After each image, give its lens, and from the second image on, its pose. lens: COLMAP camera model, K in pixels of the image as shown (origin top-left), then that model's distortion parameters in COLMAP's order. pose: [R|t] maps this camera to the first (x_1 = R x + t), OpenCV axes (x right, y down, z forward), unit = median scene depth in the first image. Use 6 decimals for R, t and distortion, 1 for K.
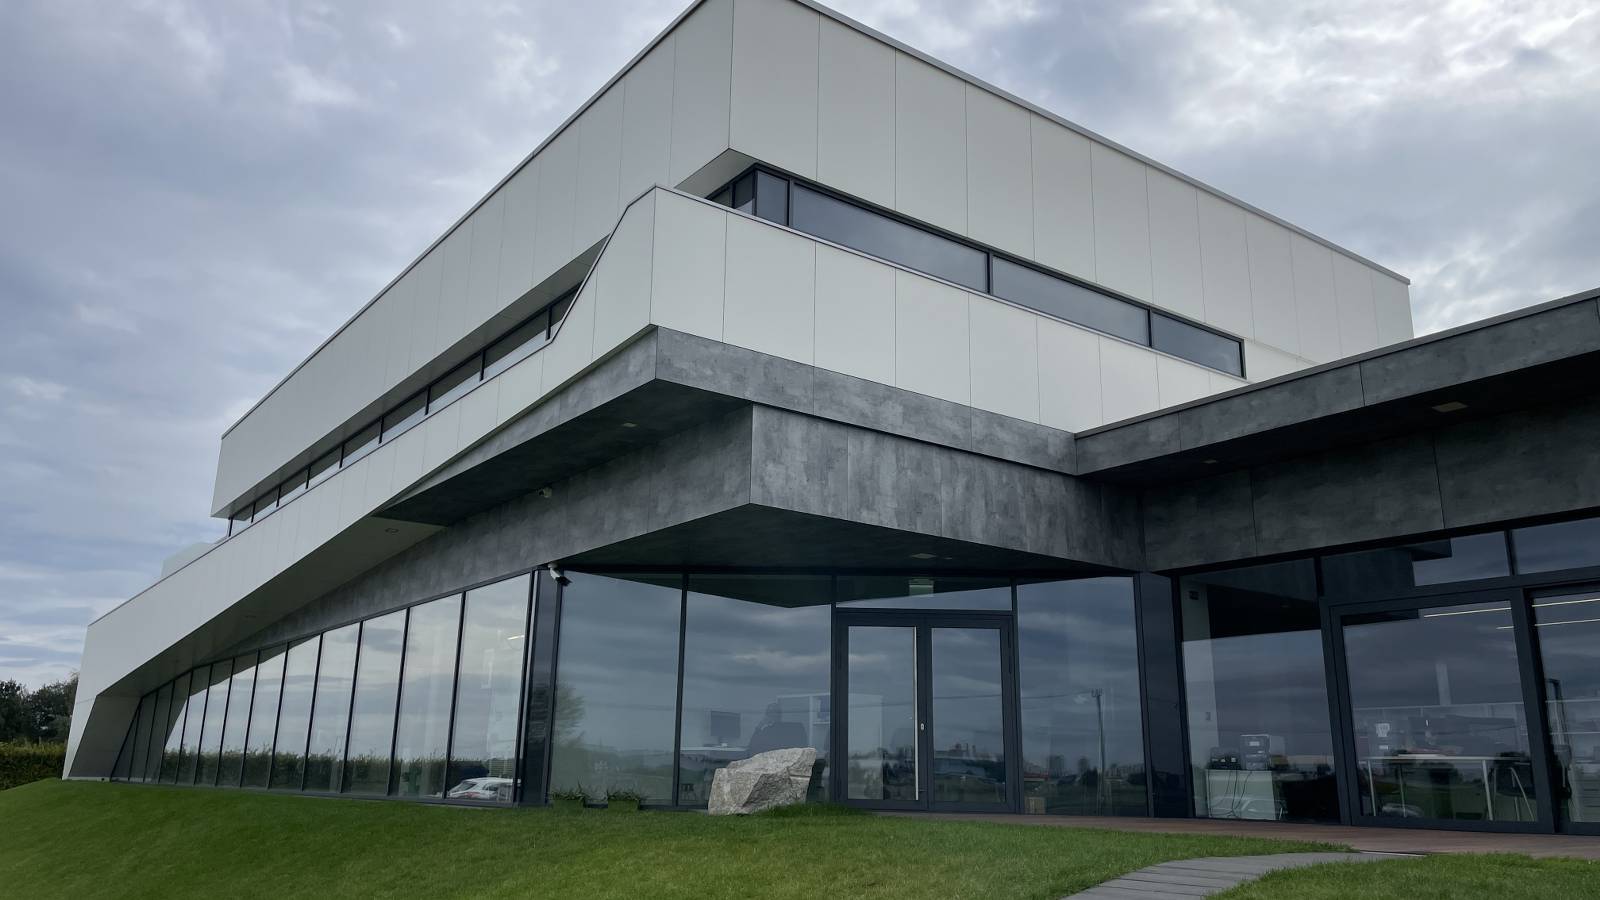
lens RADIAL K [[1230.3, 0, 778.0], [0, 1230.3, 456.1], [0, 0, 1]] dist [0.094204, -0.118774]
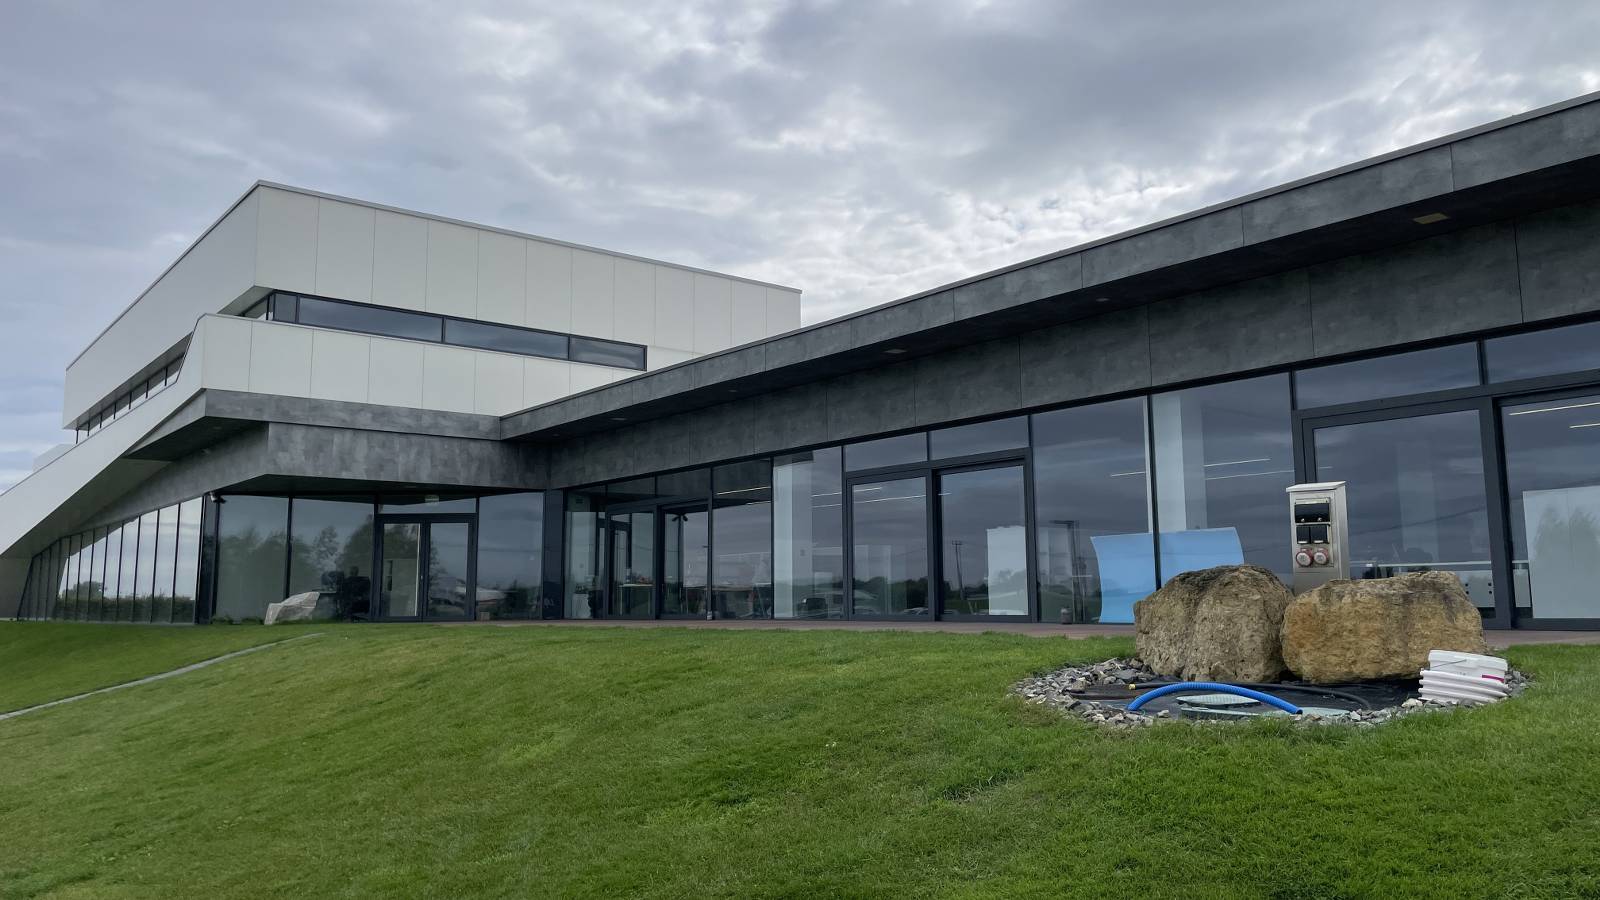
lens RADIAL K [[1230.3, 0, 803.4], [0, 1230.3, 459.2], [0, 0, 1]] dist [0.094204, -0.118774]
pose [[0.997963, -0.024048, 0.059084, 0.625130], [0.016182, 0.991358, 0.130184, -0.201215], [-0.061704, -0.128962, 0.989728, -0.902785]]
